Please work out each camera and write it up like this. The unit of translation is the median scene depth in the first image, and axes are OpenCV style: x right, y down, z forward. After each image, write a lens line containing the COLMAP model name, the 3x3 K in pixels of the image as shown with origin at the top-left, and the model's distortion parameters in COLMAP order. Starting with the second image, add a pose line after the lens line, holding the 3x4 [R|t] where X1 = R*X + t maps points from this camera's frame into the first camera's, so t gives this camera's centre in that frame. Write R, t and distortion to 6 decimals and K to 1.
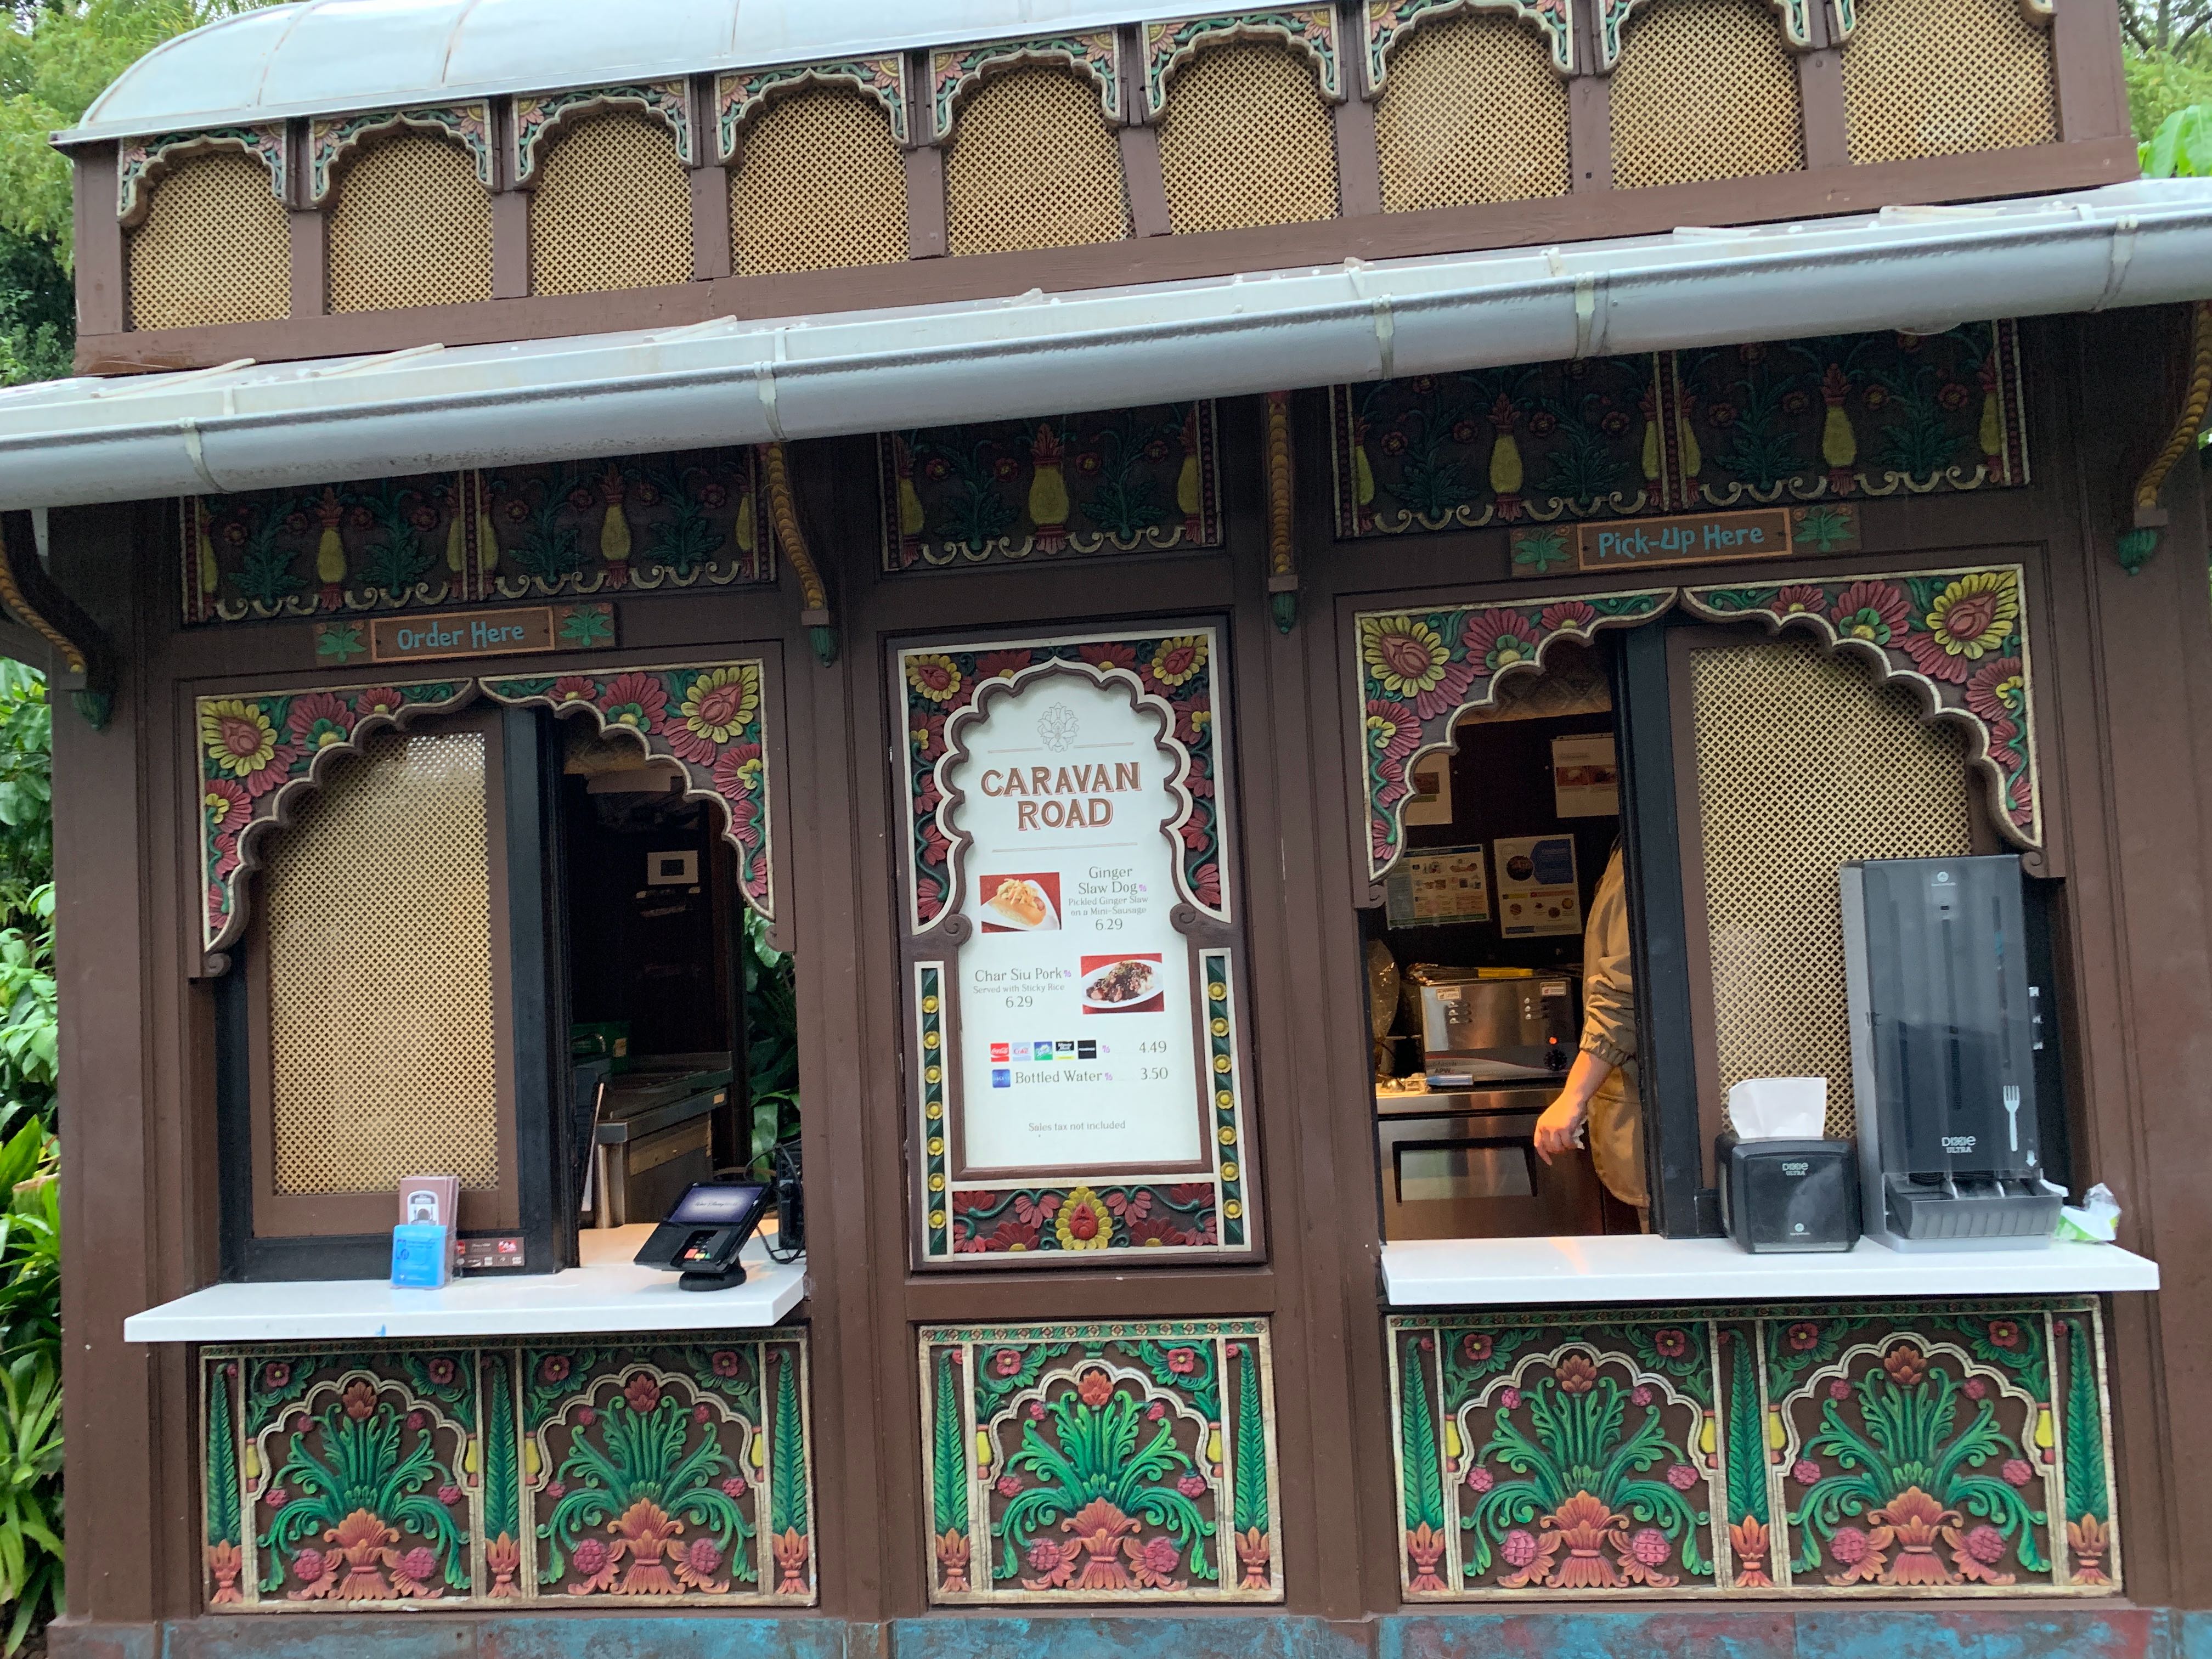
lens RADIAL K [[1750.6, 0, 1076.4], [0, 1750.6, 814.6], [0, 0, 1]] dist [0.224226, -0.523518]
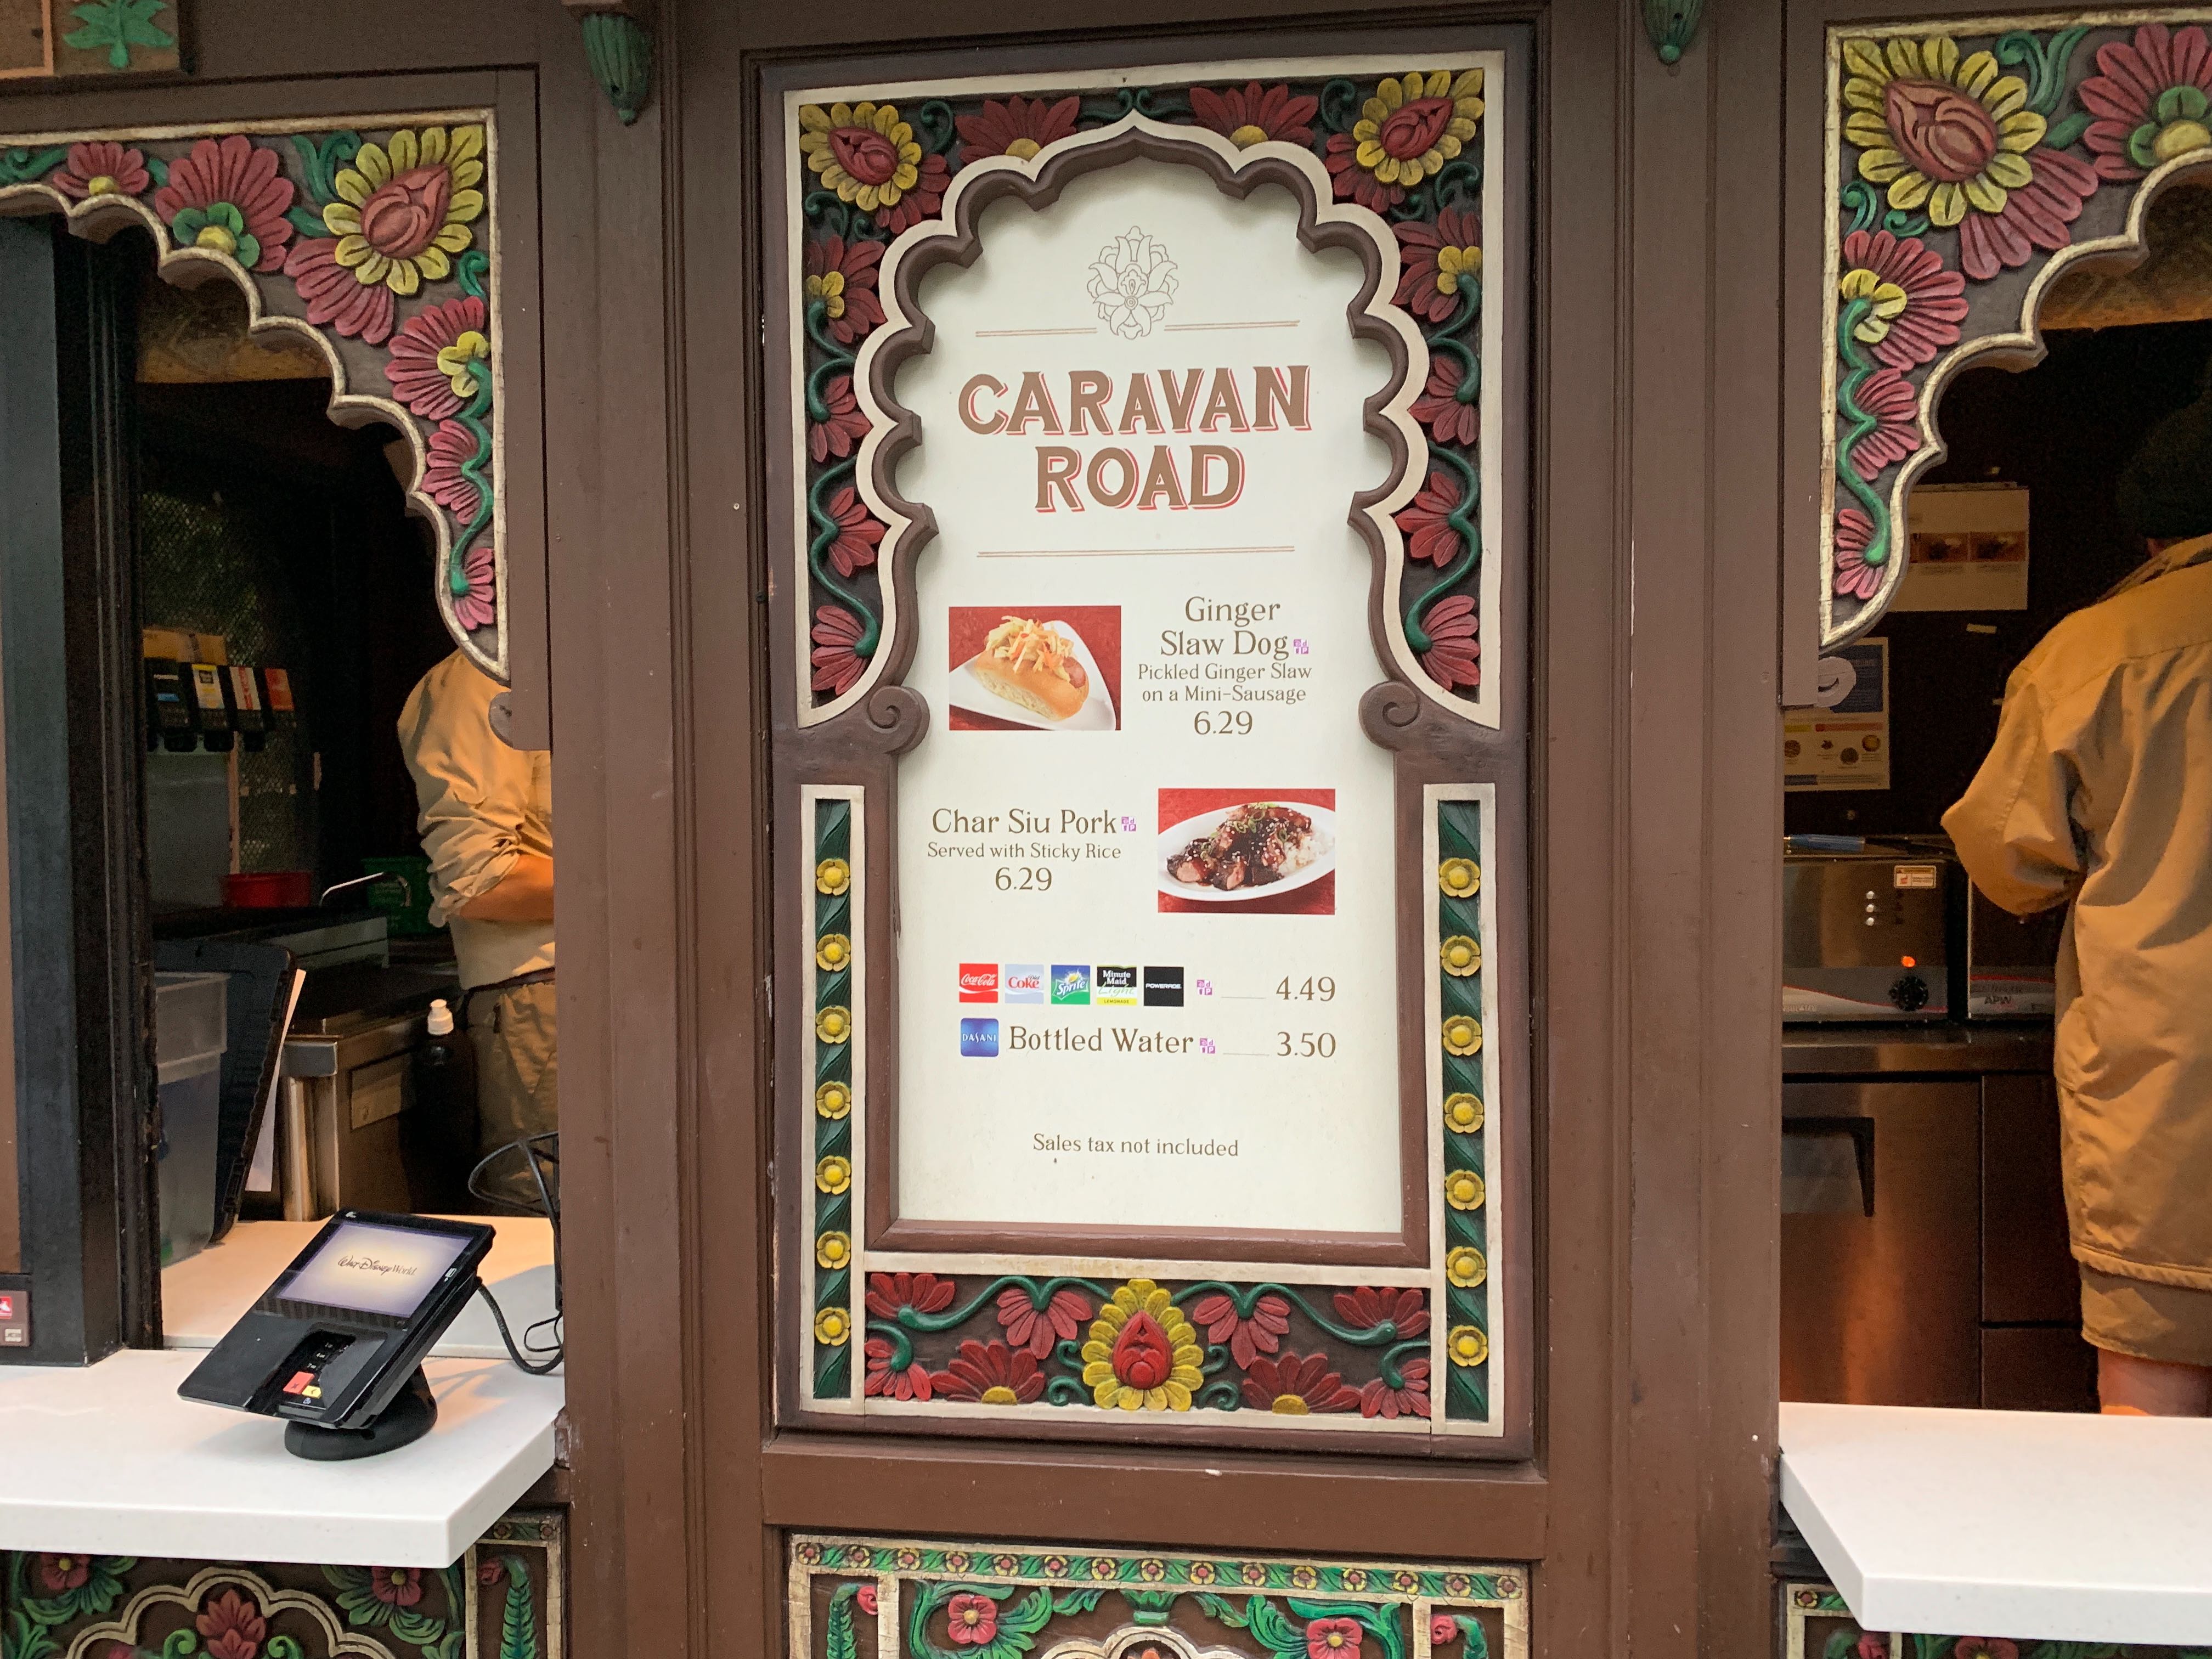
lens RADIAL K [[1750.6, 0, 1076.4], [0, 1750.6, 814.6], [0, 0, 1]] dist [0.224226, -0.523518]
pose [[0.998896, 0.043838, -0.016864, -0.011357], [-0.042143, 0.995020, 0.090323, 0.046741], [0.020740, -0.089512, 0.995770, 0.538121]]
